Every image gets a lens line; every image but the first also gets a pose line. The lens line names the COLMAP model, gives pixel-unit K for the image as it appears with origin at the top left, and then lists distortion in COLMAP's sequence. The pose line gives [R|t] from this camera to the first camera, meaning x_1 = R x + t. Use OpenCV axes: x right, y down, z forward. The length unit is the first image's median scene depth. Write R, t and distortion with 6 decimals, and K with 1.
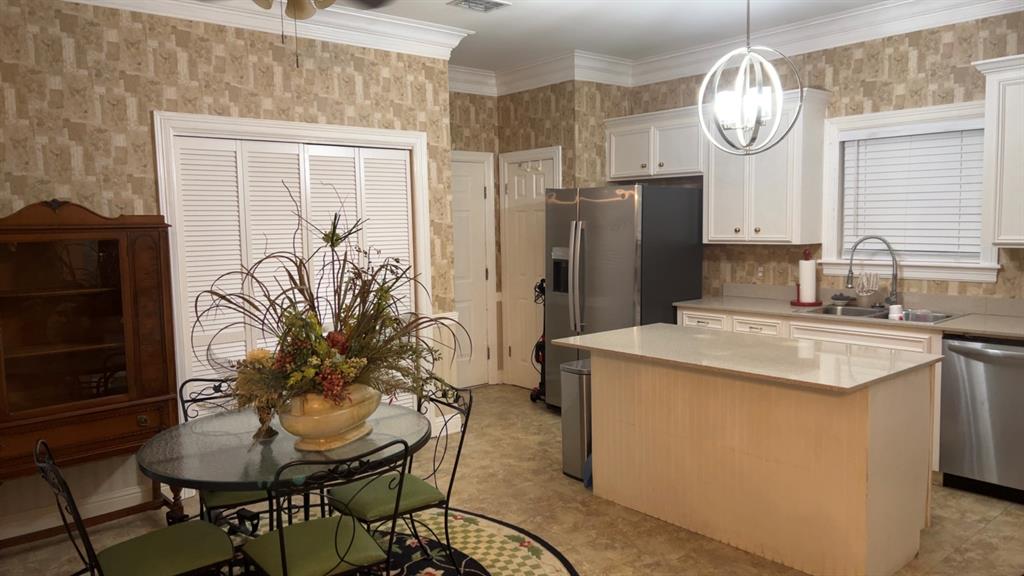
lens RADIAL K [[739.0, 0, 513.4], [0, 739.0, 287.0], [0, 0, 1]] dist [0.055279, -0.063629]
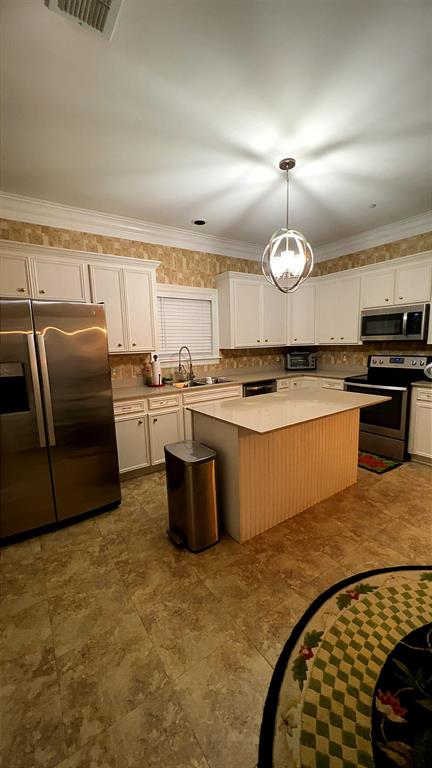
lens RADIAL K [[295.6, 0, 216.0], [0, 295.6, 384.0], [0, 0, 1]] dist [-0.000043, 0.000387]
pose [[0.101863, -0.122940, 0.987173, -0.369541], [0.118136, 0.986807, 0.110704, -0.053333], [-0.987759, 0.105344, 0.115043, 0.971183]]
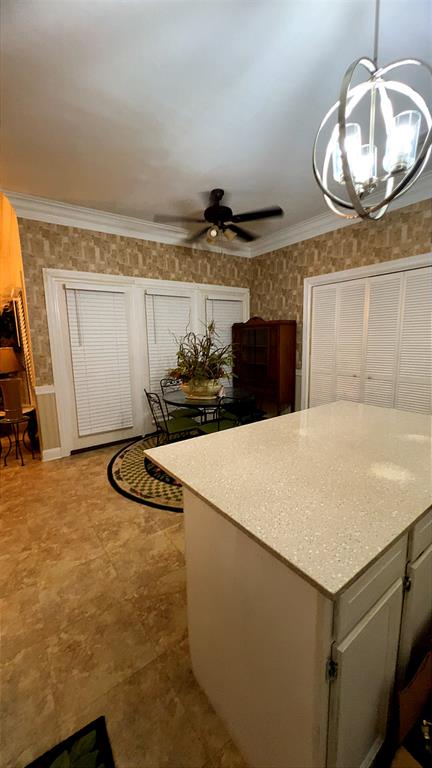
lens RADIAL K [[295.6, 0, 216.0], [0, 295.6, 384.0], [0, 0, 1]] dist [-0.000043, 0.000387]
pose [[-0.066485, 0.173026, -0.982671, 0.594713], [-0.067647, 0.981802, 0.177450, -0.037277], [0.995492, 0.078272, -0.053570, 0.758967]]
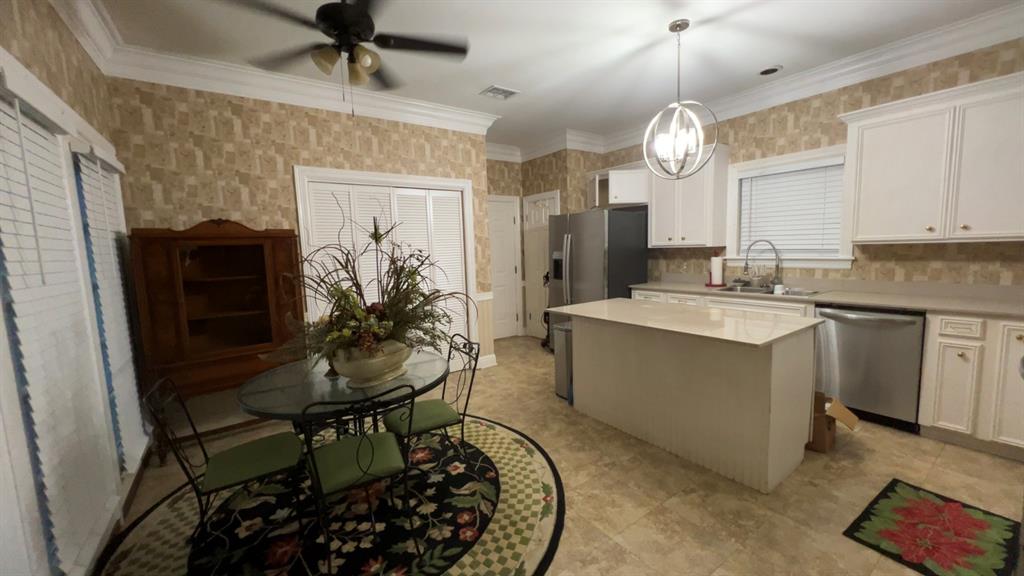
lens RADIAL K [[394.2, 0, 514.4], [0, 394.2, 288.6], [0, 0, 1]] dist [-0.000043, 0.000387]
pose [[0.996645, -0.005102, -0.081686, 0.054054], [0.006554, 0.999825, 0.017519, 0.015441], [0.081583, -0.017995, 0.996504, 0.188155]]
